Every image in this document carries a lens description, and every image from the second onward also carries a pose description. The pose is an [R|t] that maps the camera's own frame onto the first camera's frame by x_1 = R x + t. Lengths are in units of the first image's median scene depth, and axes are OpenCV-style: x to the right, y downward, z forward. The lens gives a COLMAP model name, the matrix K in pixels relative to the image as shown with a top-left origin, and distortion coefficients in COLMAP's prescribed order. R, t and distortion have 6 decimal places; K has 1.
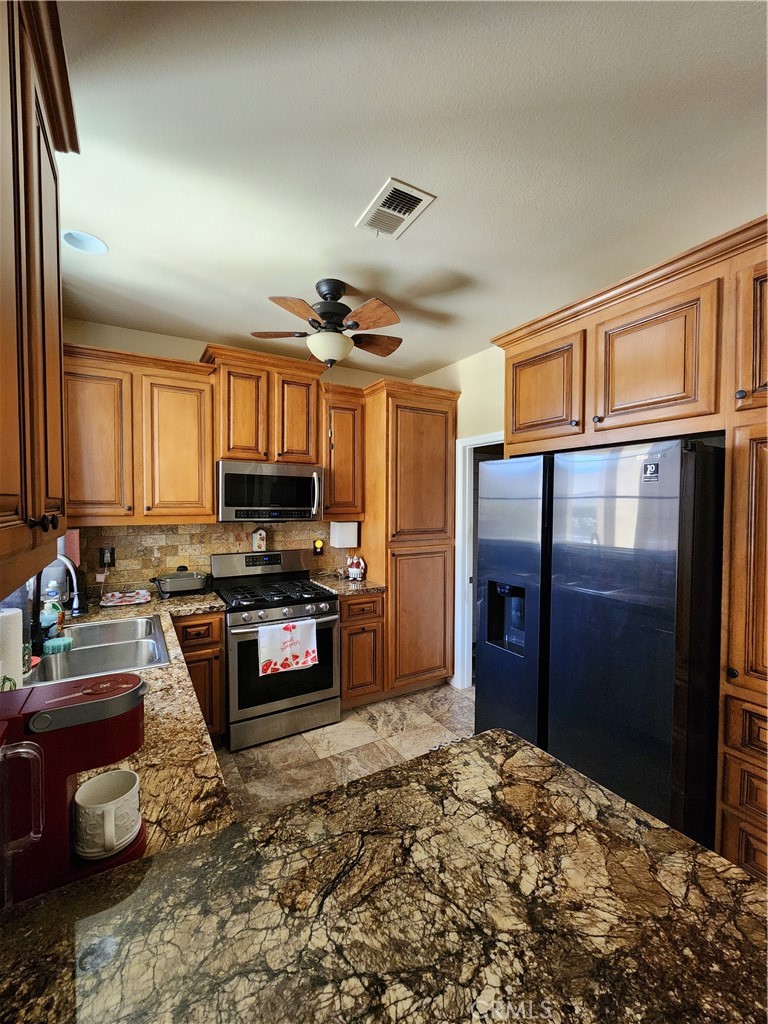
lens RADIAL K [[419.2, 0, 374.7], [0, 419.2, 515.3], [0, 0, 1]] dist [-0.000112, -0.000780]
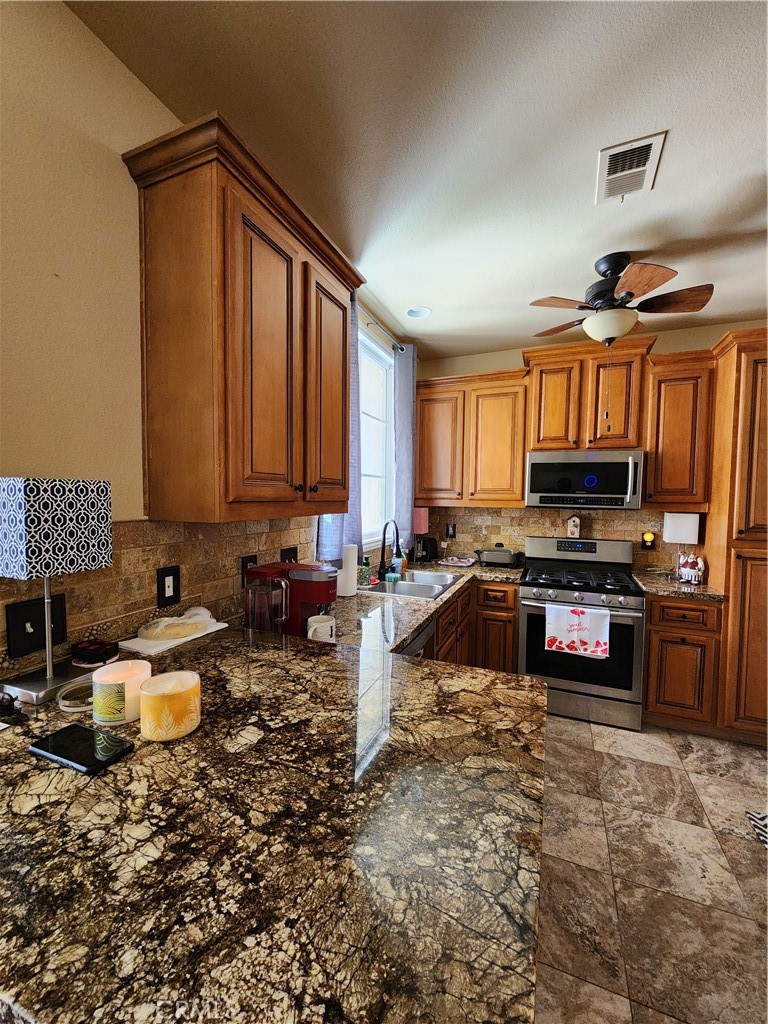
lens RADIAL K [[419.2, 0, 374.7], [0, 419.2, 515.3], [0, 0, 1]] dist [-0.000112, -0.000780]
pose [[0.594704, 0.042419, -0.802825, 0.298339], [-0.033545, 0.999047, 0.027939, 0.021526], [0.803245, 0.010315, 0.595560, -0.001312]]
